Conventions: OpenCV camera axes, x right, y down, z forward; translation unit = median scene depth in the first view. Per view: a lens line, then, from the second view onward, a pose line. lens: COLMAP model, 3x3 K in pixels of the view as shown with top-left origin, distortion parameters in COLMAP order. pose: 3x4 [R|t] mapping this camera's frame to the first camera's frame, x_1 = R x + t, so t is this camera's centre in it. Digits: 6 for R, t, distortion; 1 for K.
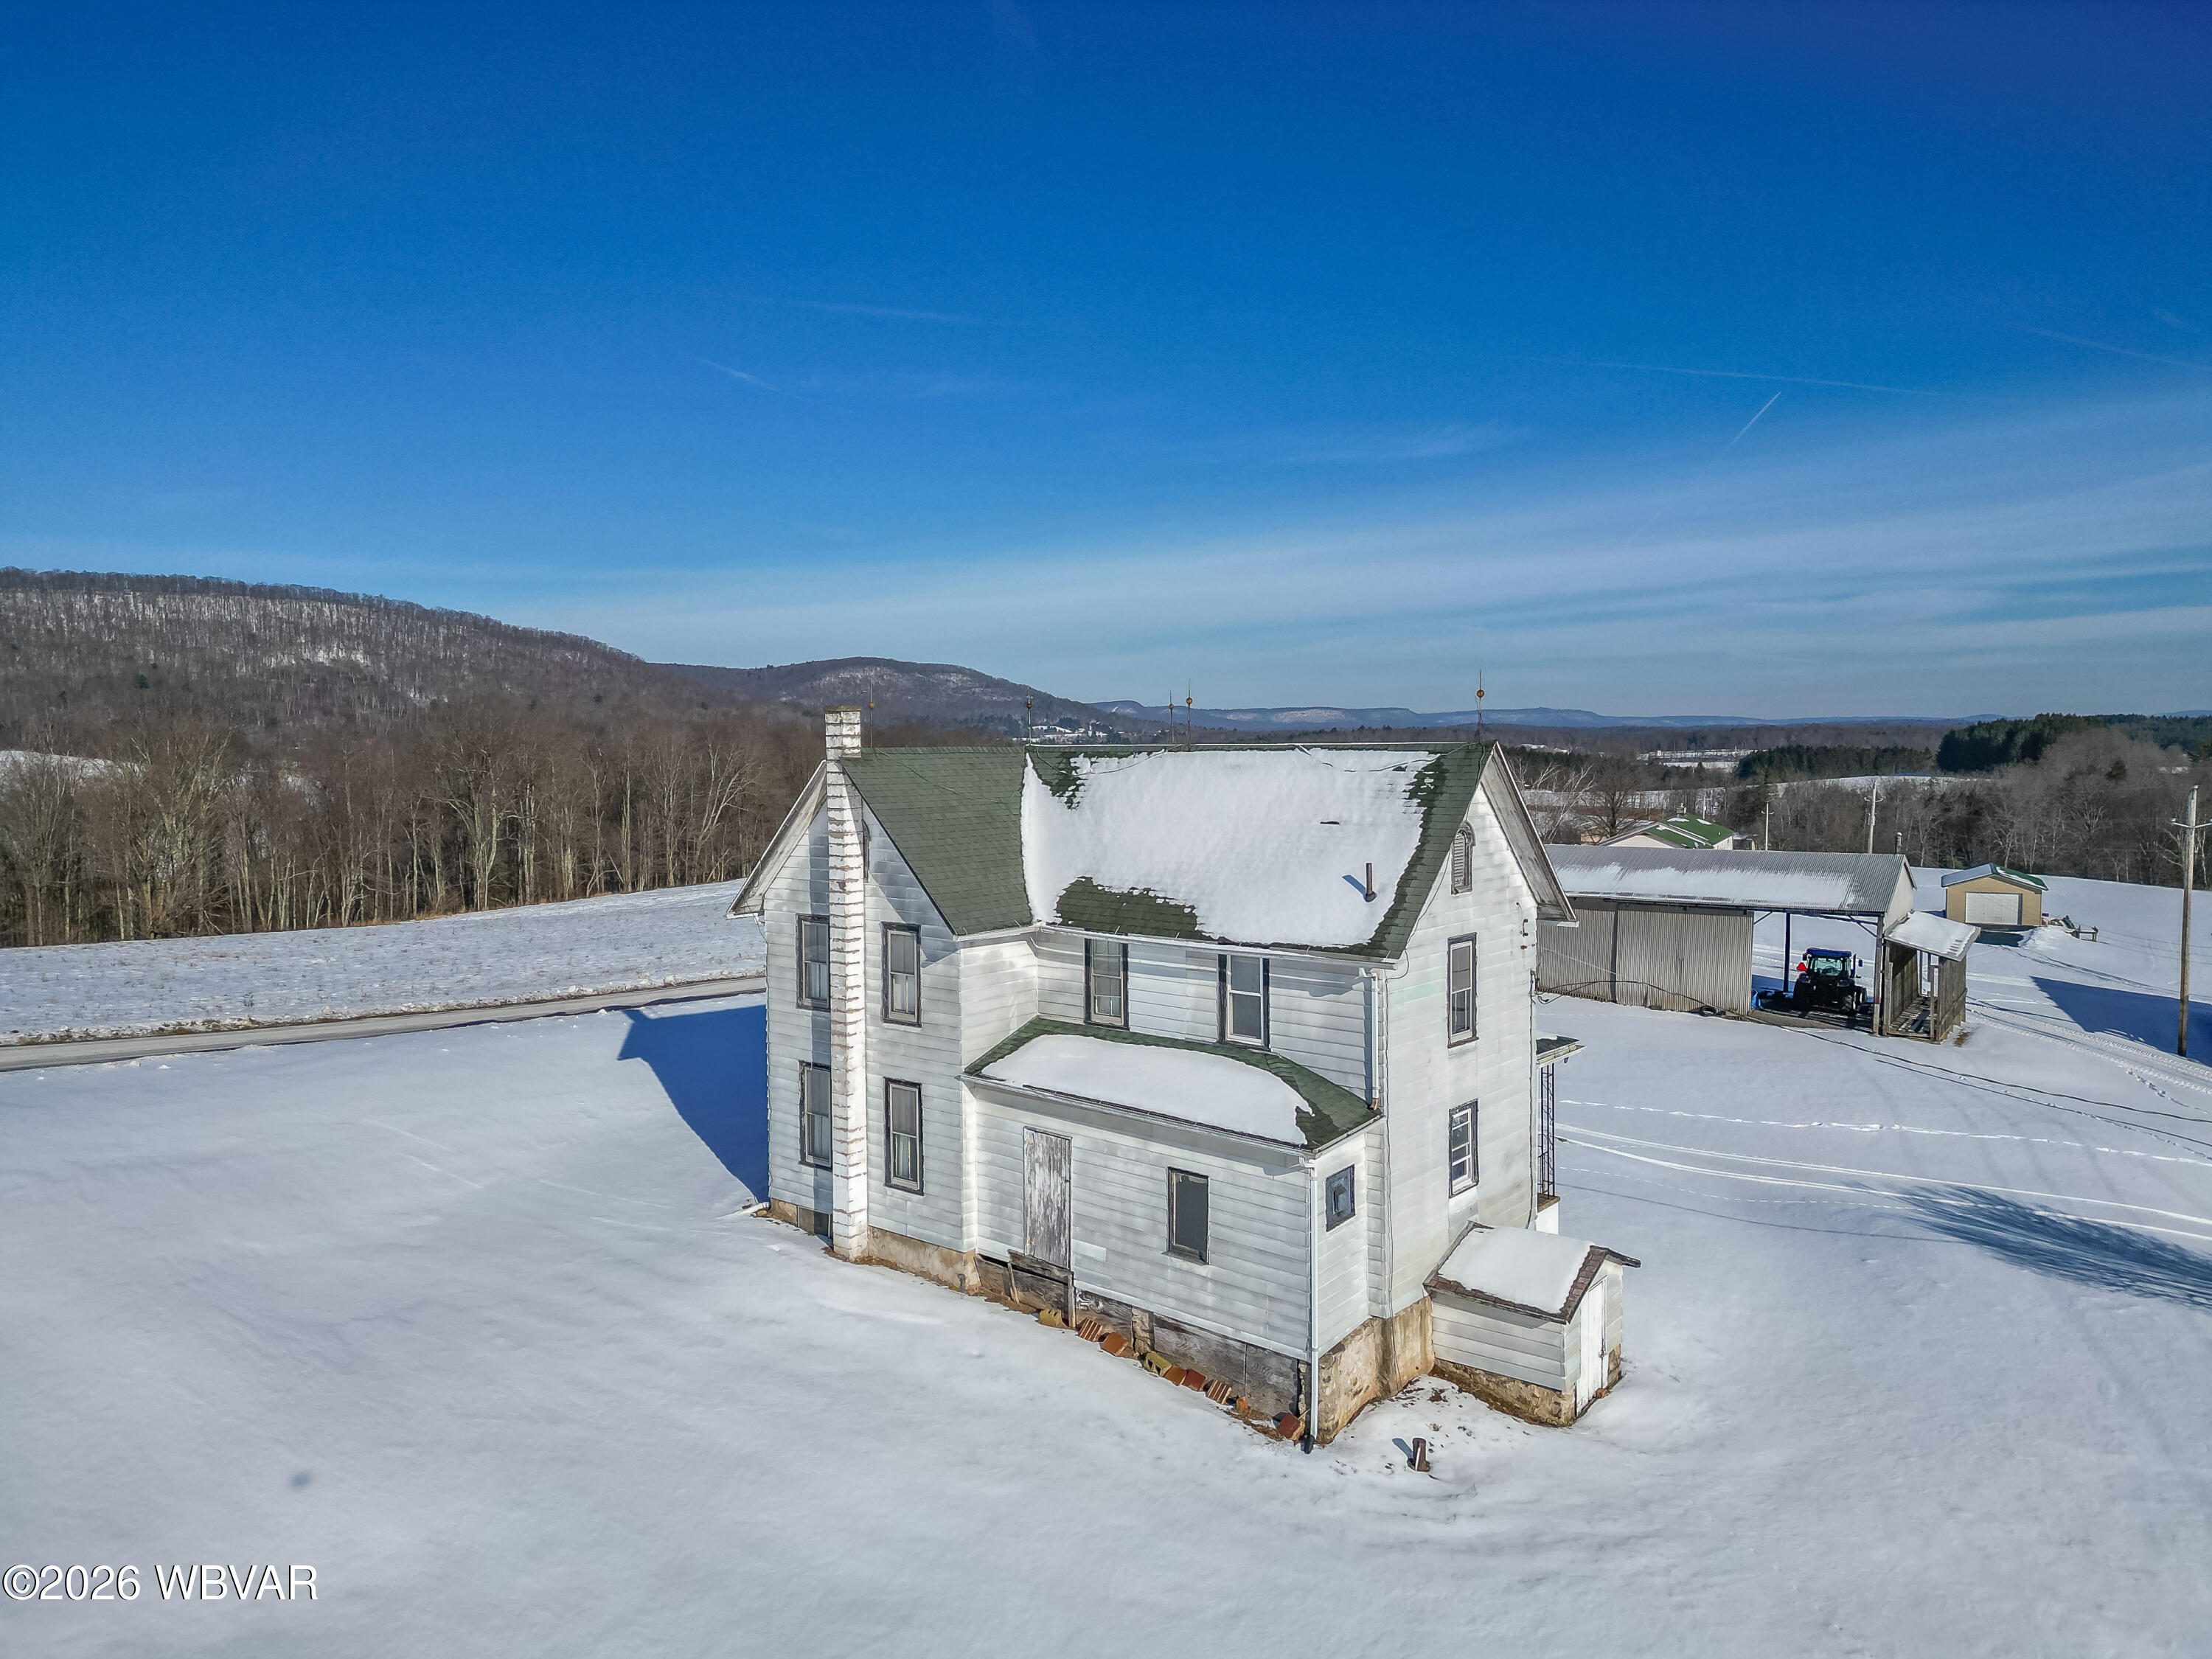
lens RADIAL K [[1534.4, 0, 1116.4], [0, 1534.4, 838.7], [0, 0, 1]] dist [0.077063, -0.057865]
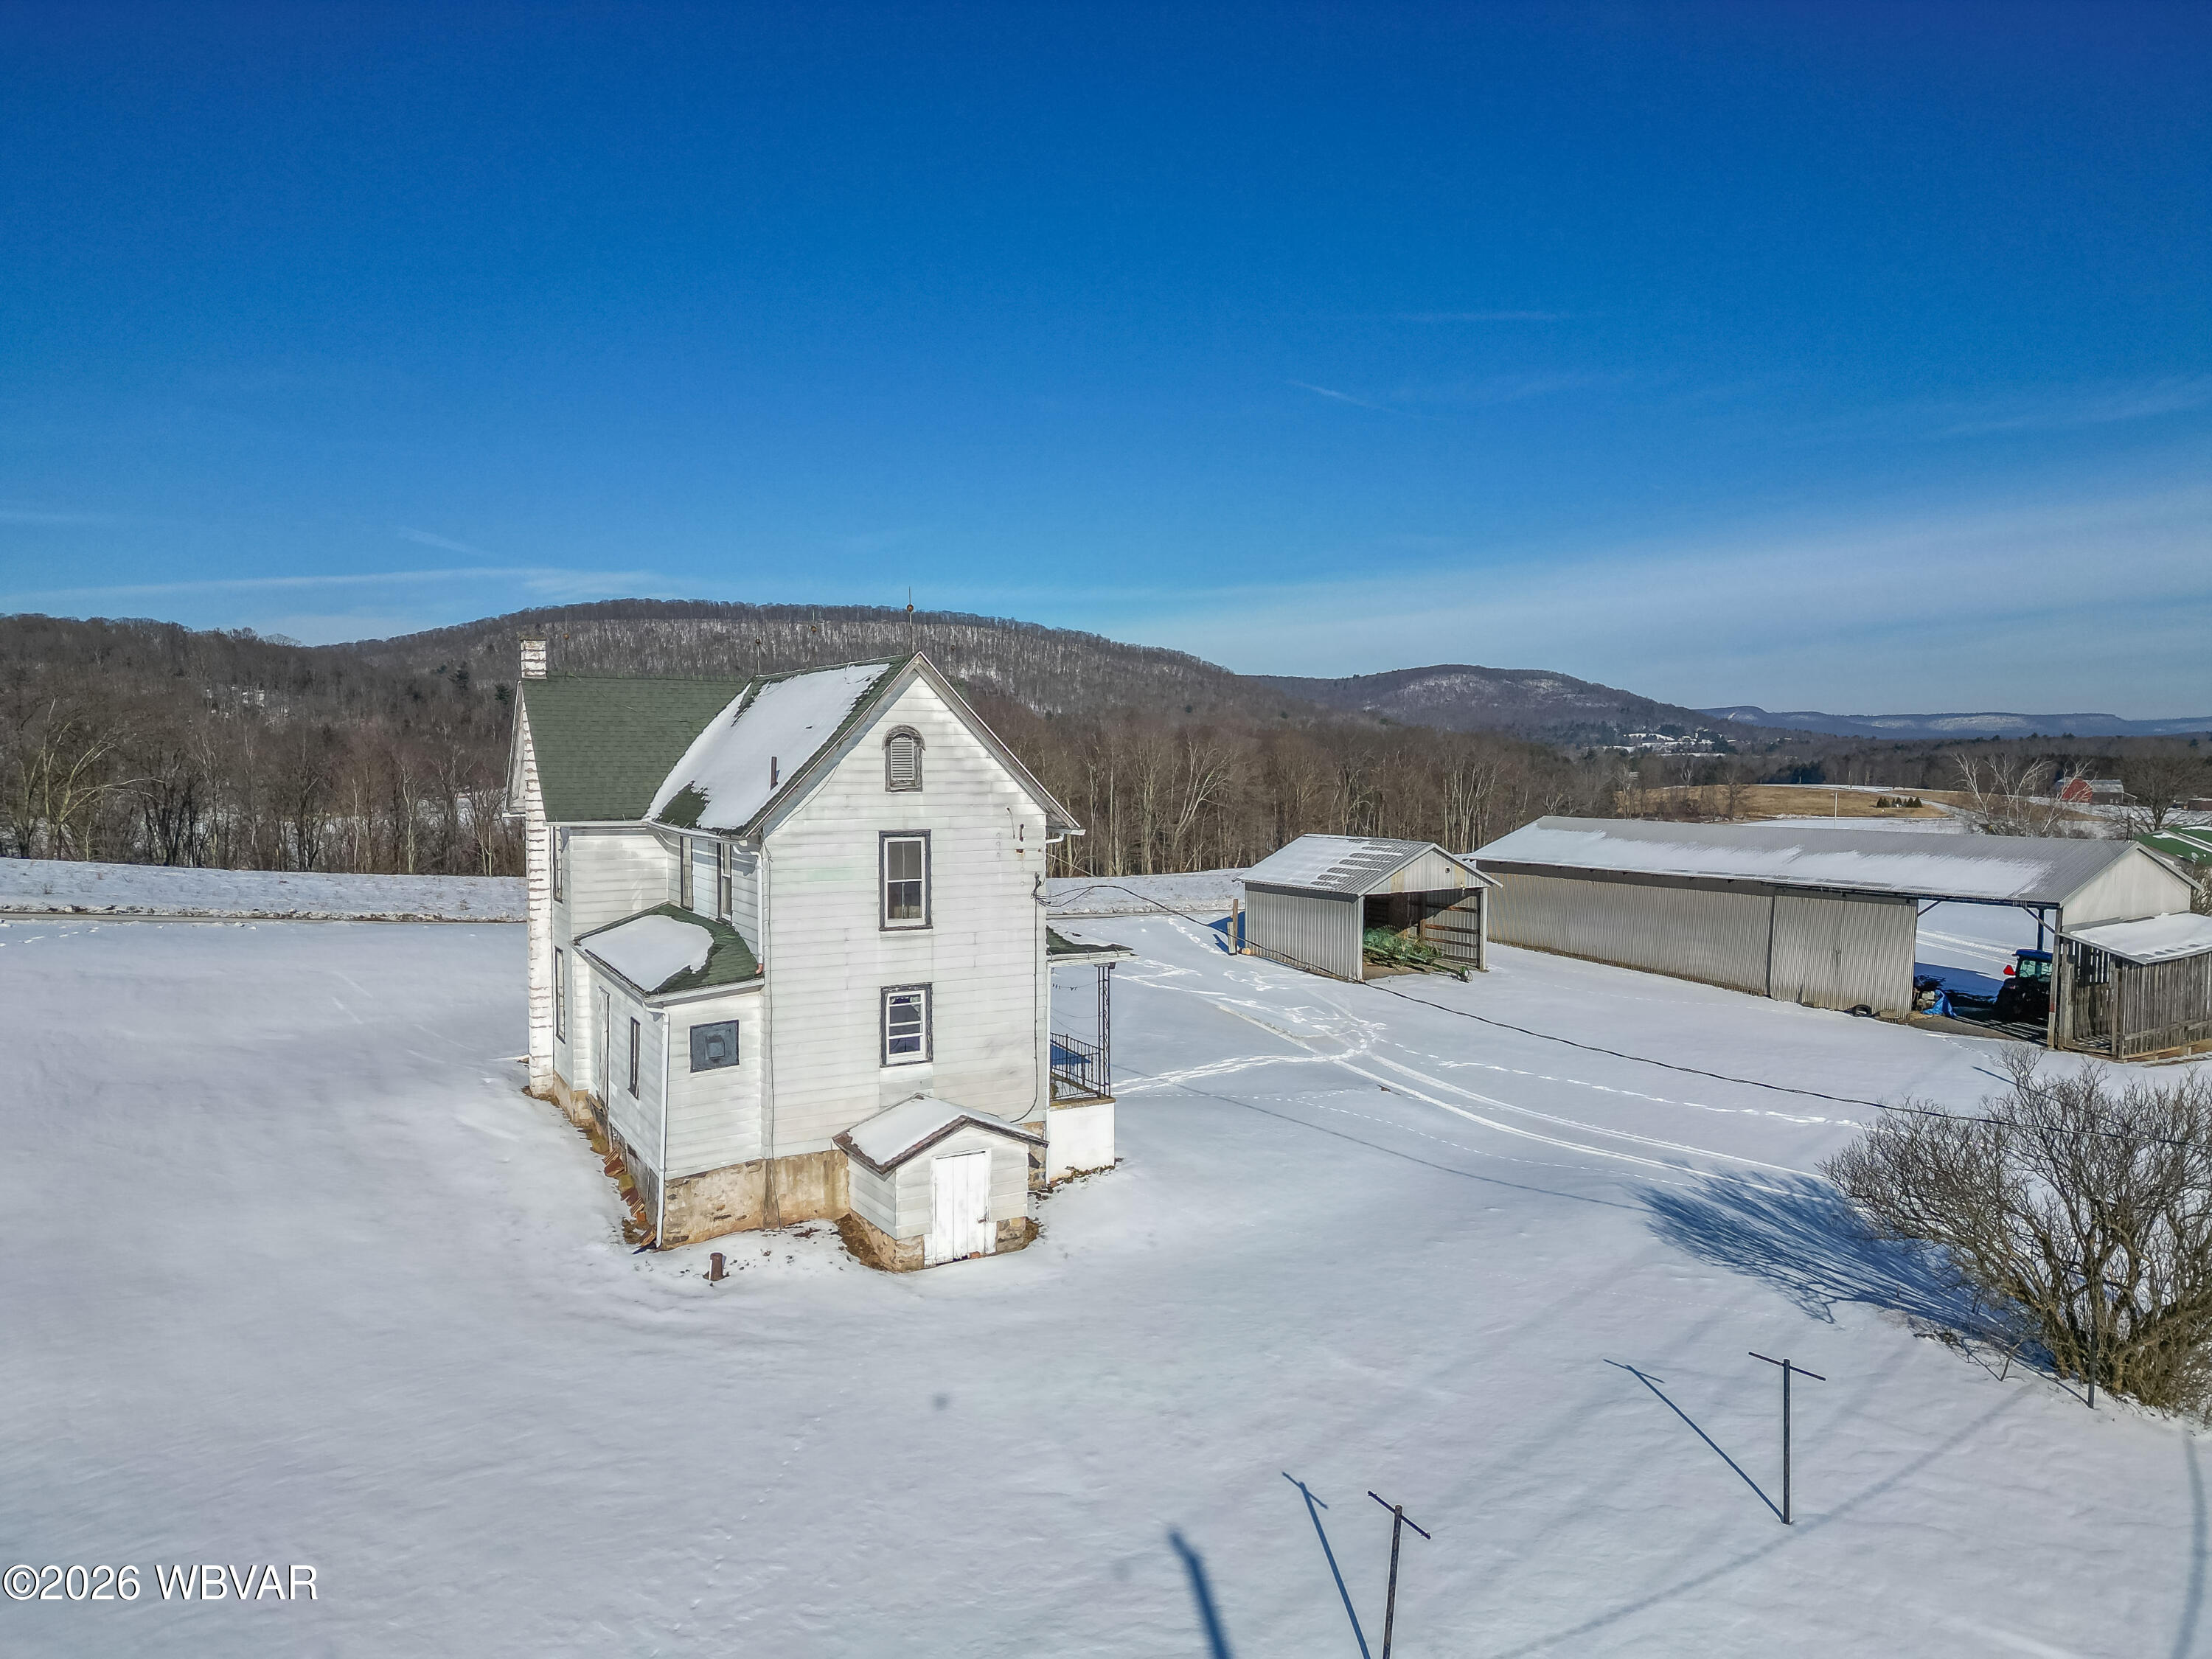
lens RADIAL K [[1534.4, 0, 1107.6], [0, 1534.4, 818.7], [0, 0, 1]] dist [0.077063, -0.057865]
pose [[0.927014, 0.022906, -0.374328, 0.611961], [-0.029926, 0.999468, -0.012951, 0.051274], [0.373832, 0.023208, 0.927206, 0.030805]]
